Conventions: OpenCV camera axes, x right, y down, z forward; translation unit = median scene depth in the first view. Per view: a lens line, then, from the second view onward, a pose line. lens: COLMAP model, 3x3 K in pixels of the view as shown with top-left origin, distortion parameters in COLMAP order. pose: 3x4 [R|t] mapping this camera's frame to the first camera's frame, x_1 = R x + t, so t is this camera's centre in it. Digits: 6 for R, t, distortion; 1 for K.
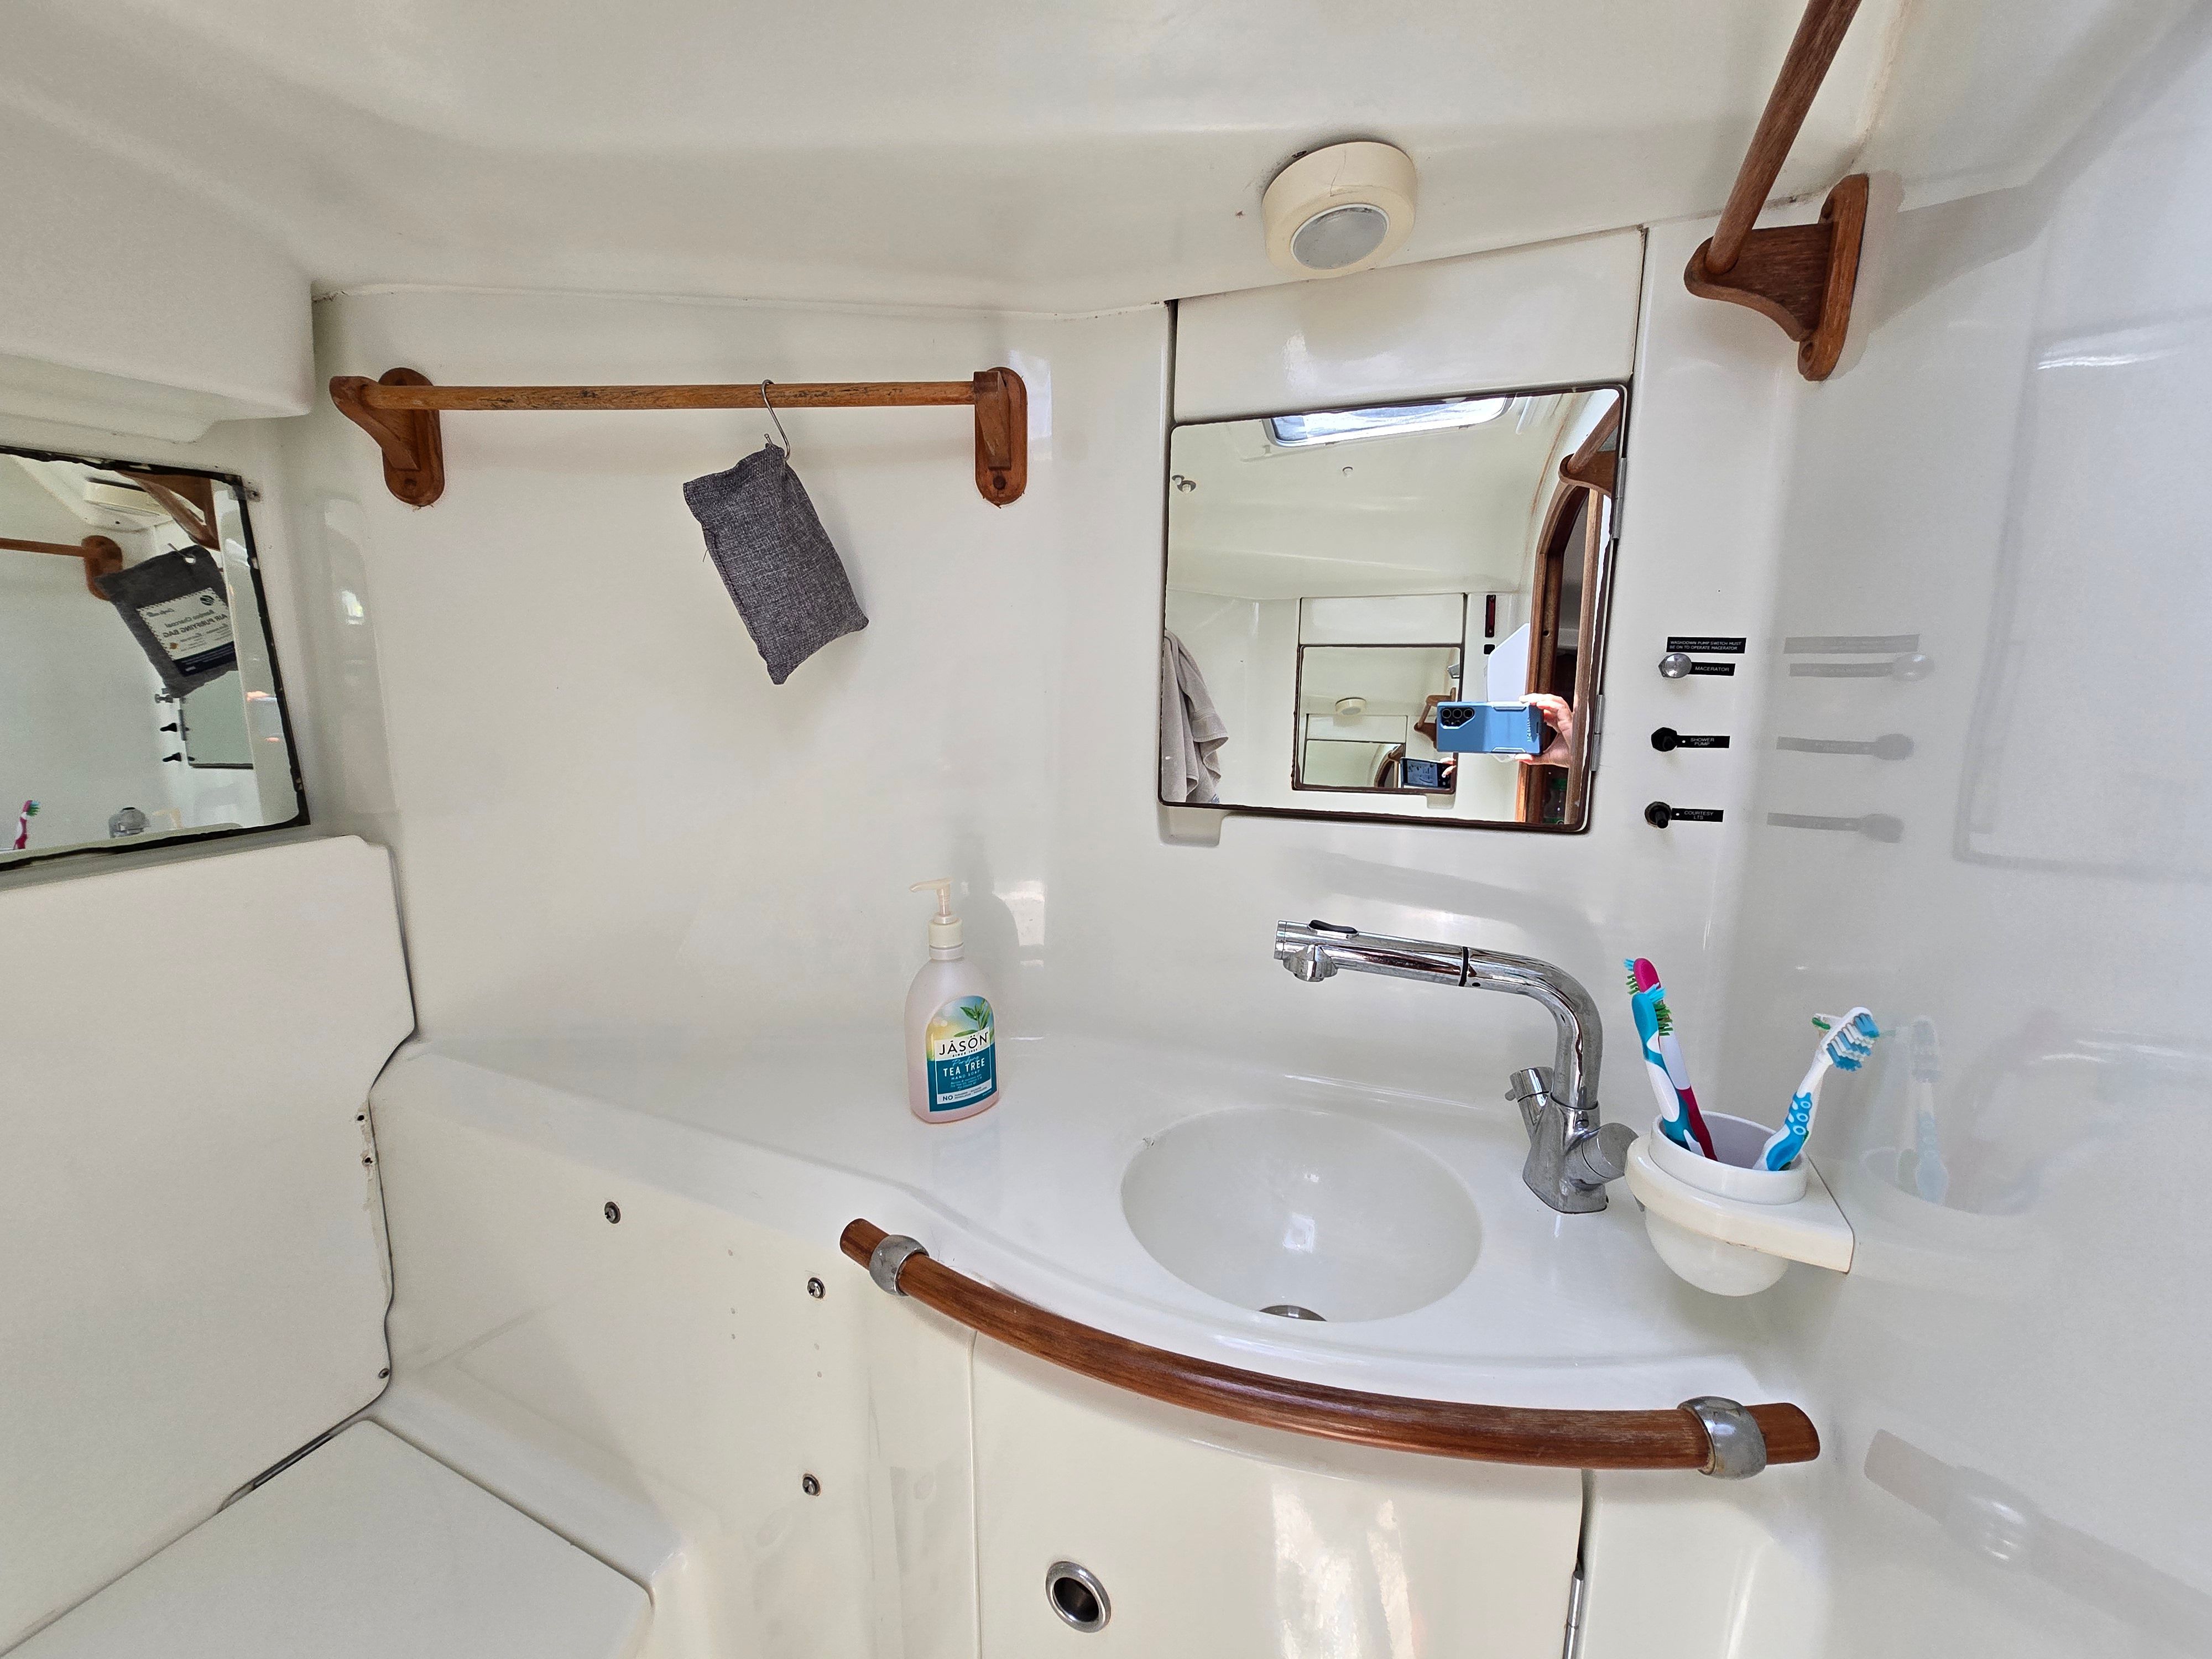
lens RADIAL K [[892.3, 0, 1092.0], [0, 892.3, 825.6], [0, 0, 1]] dist [-0.003703, 0.000477]
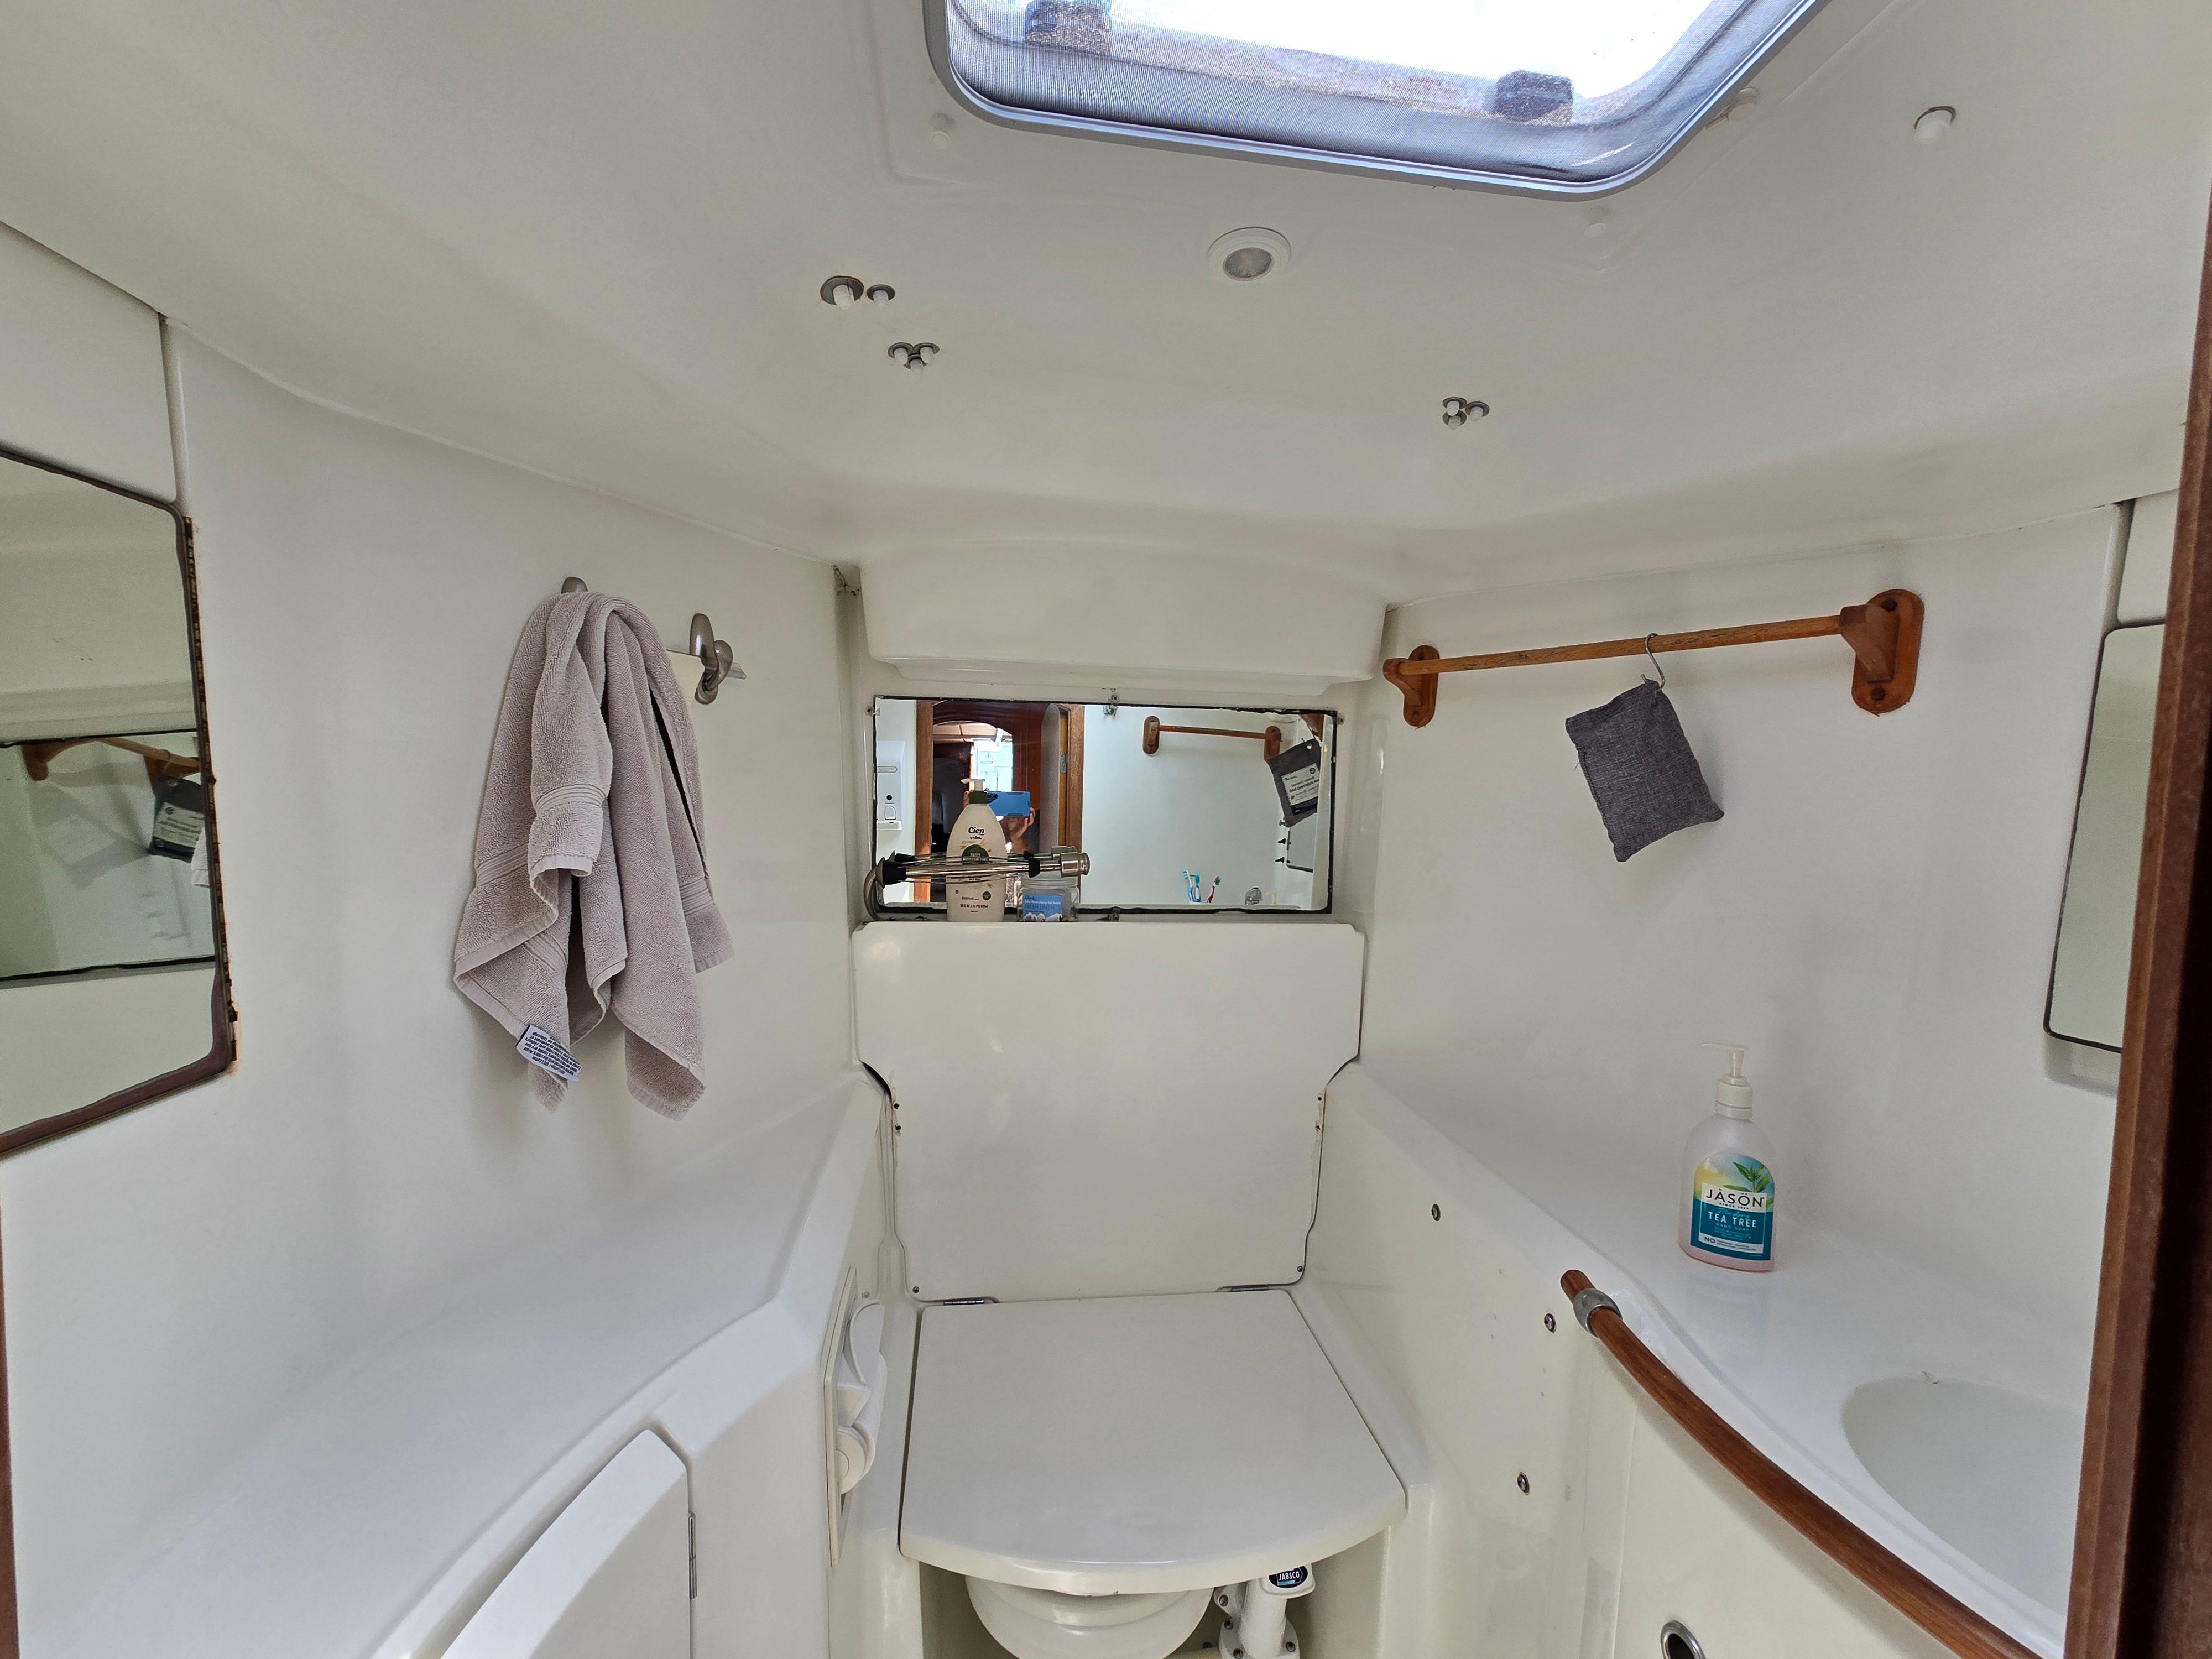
lens RADIAL K [[892.3, 0, 1100.1], [0, 892.3, 843.2], [0, 0, 1]] dist [-0.003703, 0.000477]
pose [[0.533681, 0.083457, -0.841557, 0.319000], [-0.193934, 0.980677, -0.025731, -0.004948], [0.823149, 0.176939, 0.539554, -0.310283]]
